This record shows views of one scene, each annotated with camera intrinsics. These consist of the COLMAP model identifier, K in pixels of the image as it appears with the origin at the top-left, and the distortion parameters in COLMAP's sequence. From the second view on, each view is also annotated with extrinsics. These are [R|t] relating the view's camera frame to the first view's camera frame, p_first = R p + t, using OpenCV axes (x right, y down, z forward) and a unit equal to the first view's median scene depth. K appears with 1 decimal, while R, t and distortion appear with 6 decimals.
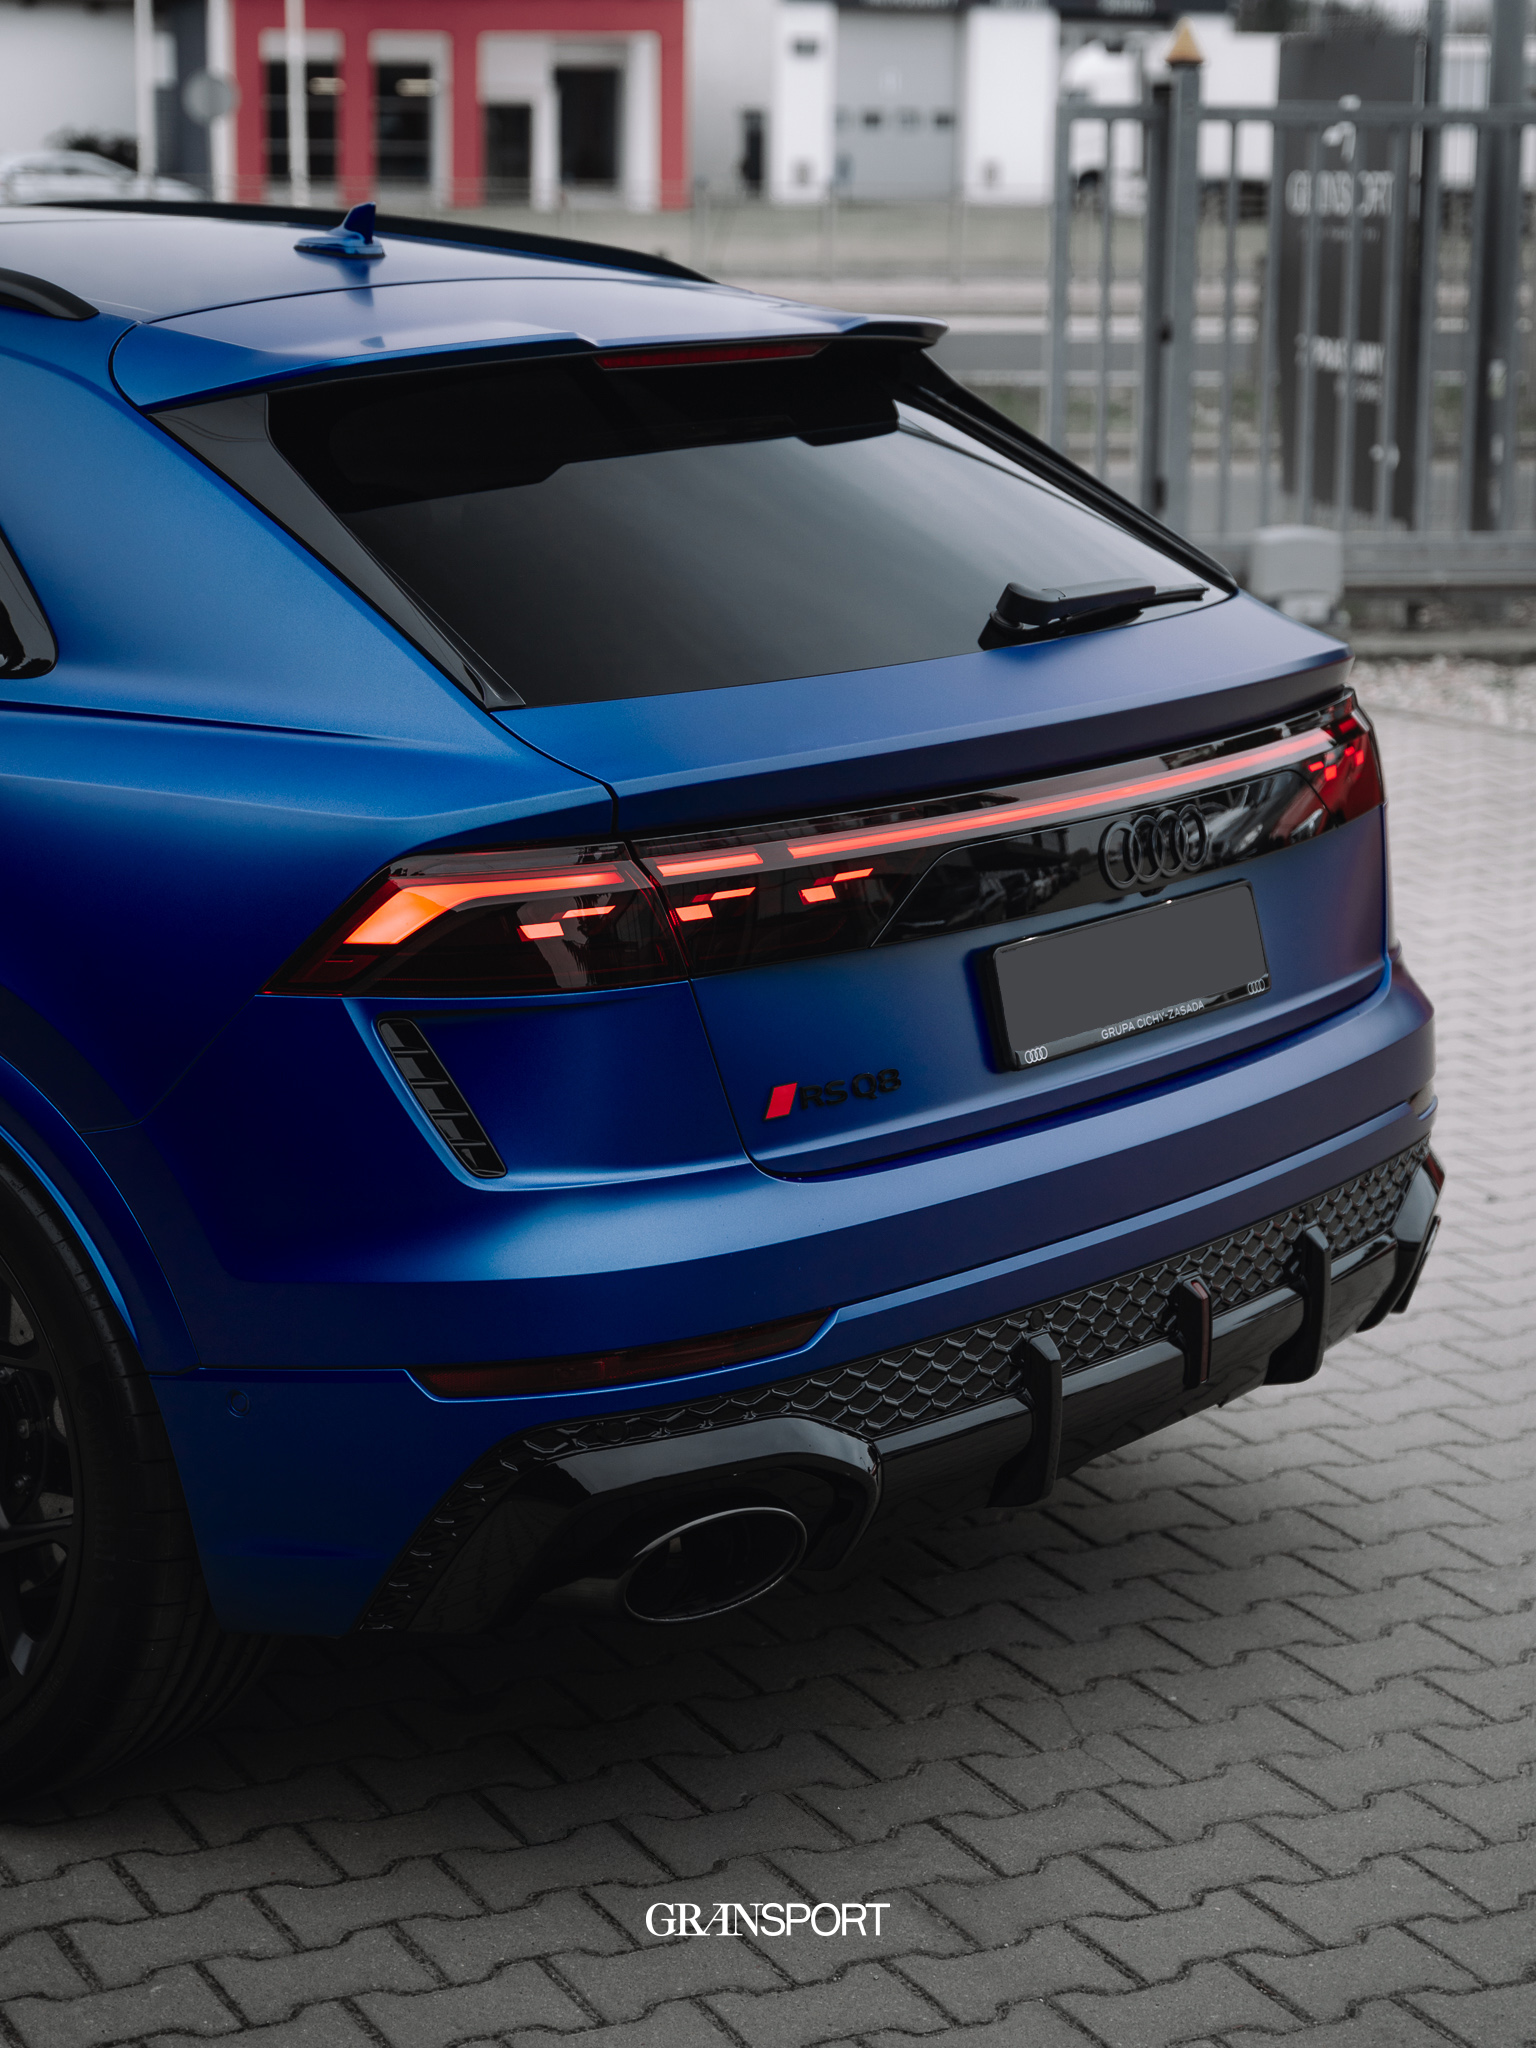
lens RADIAL K [[3835.1, 0, 768.0], [0, 3835.1, 1024.0], [0, 0, 1]] dist [0.008308, -0.001706]
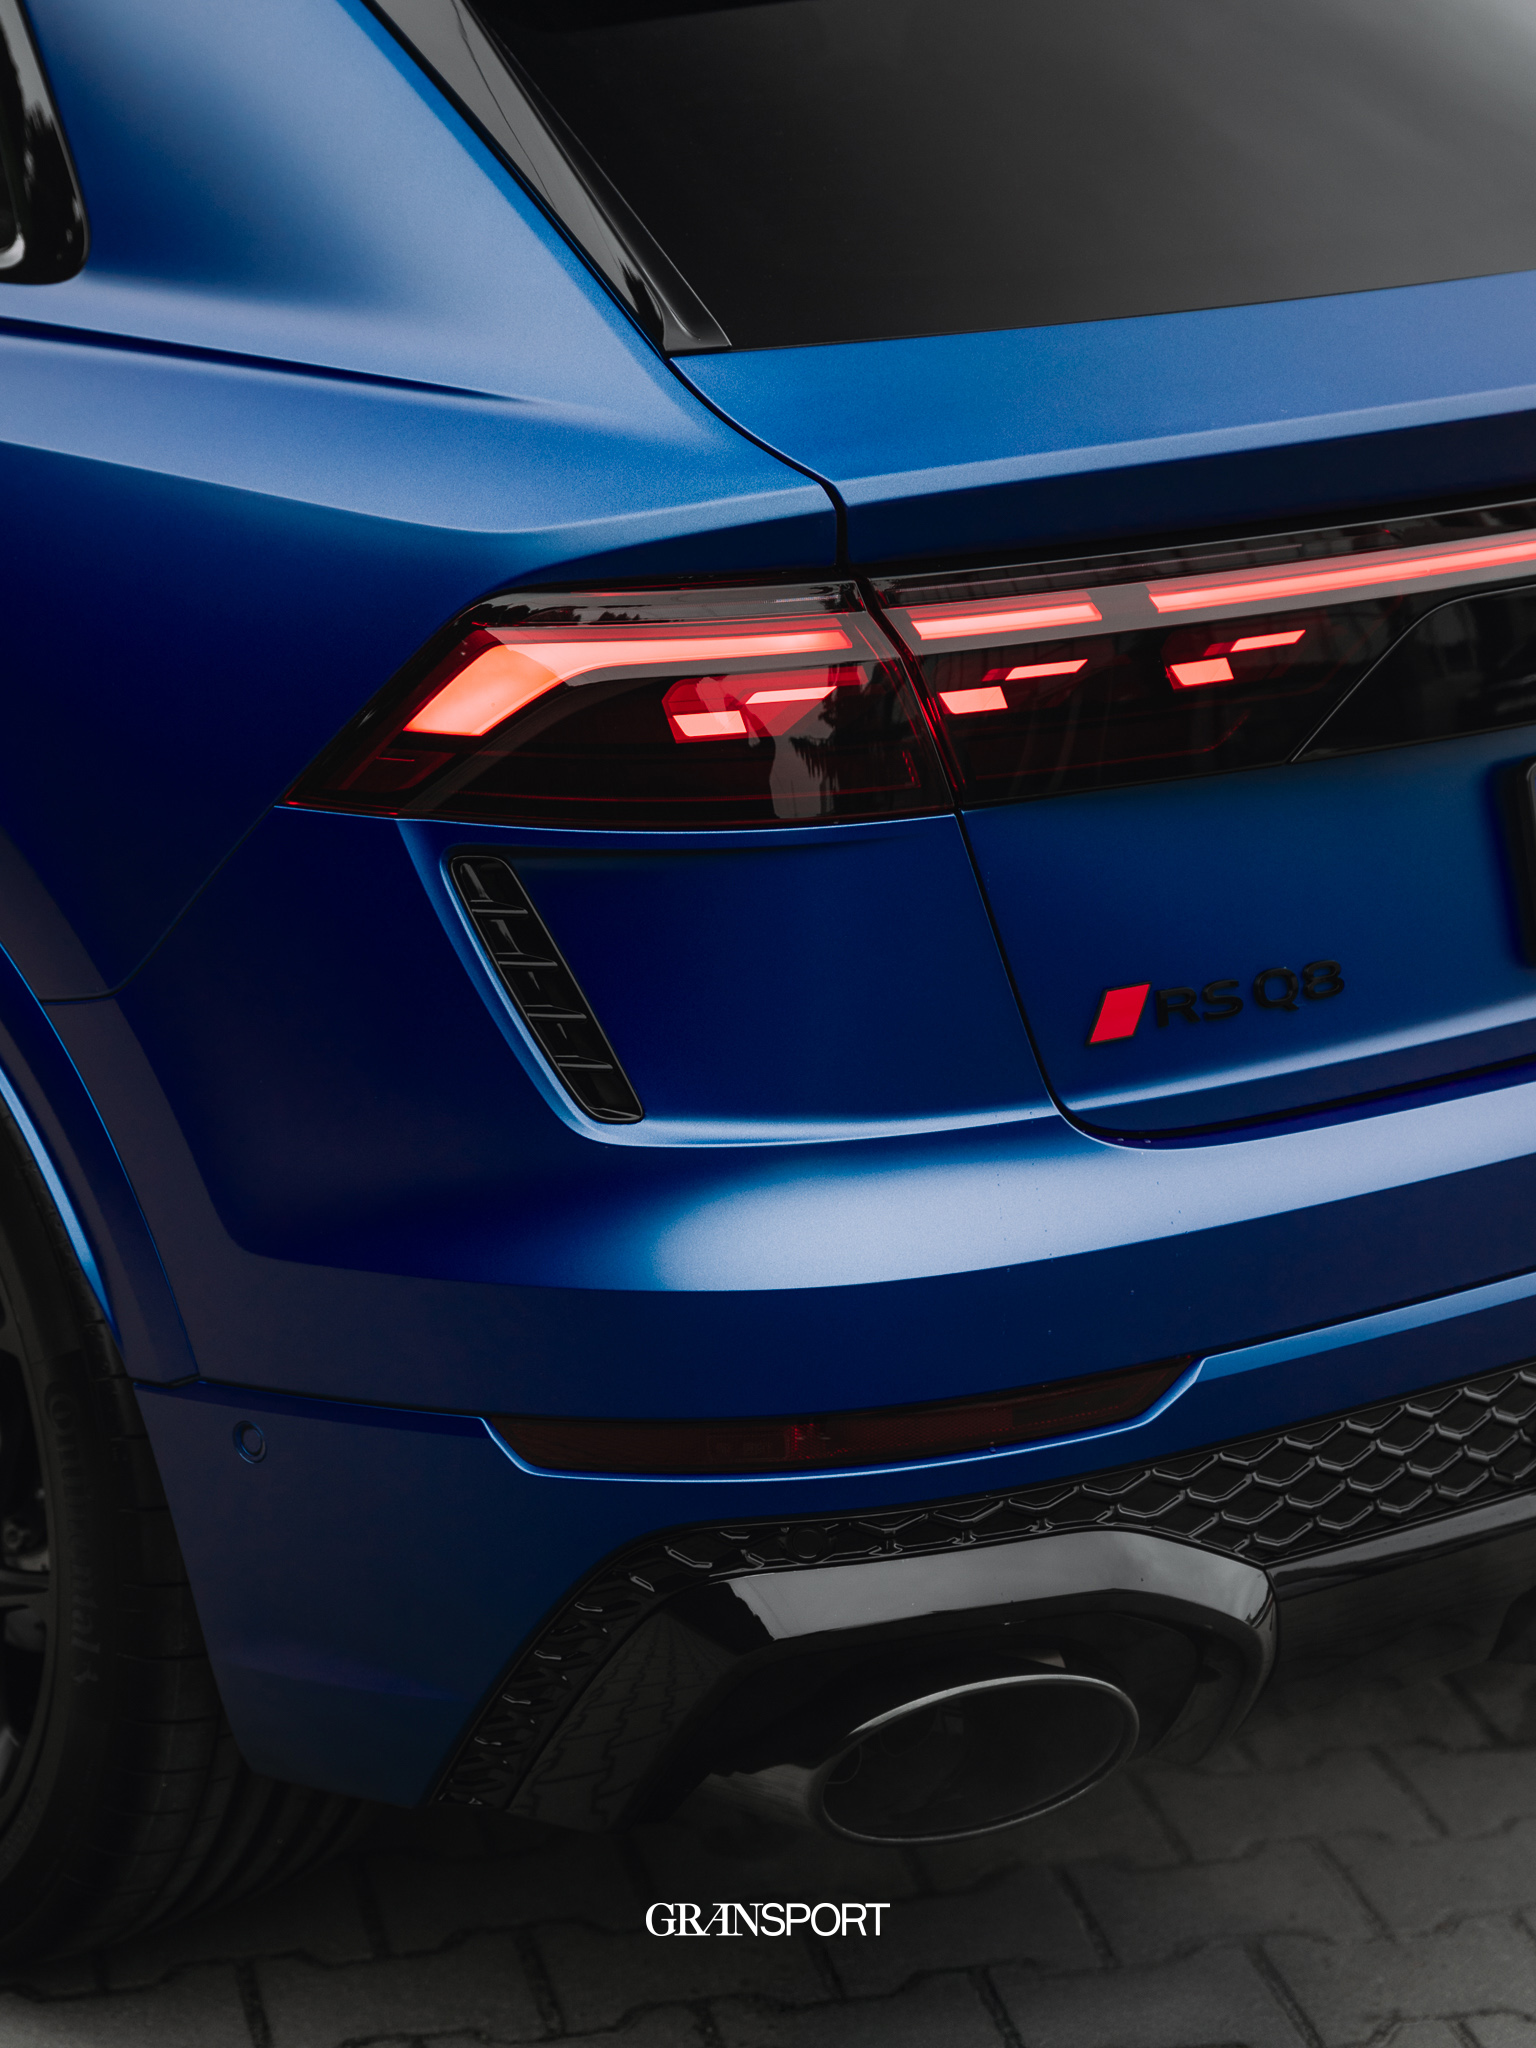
lens RADIAL K [[4430.8, 0, 768.1], [0, 4430.8, 956.3], [0, 0, 1]] dist [-0.015520, 0.284524]
pose [[0.975185, 0.050689, -0.215512, 0.100007], [-0.036268, 0.996863, 0.070353, -0.036328], [0.218402, -0.060791, 0.973964, 0.308482]]
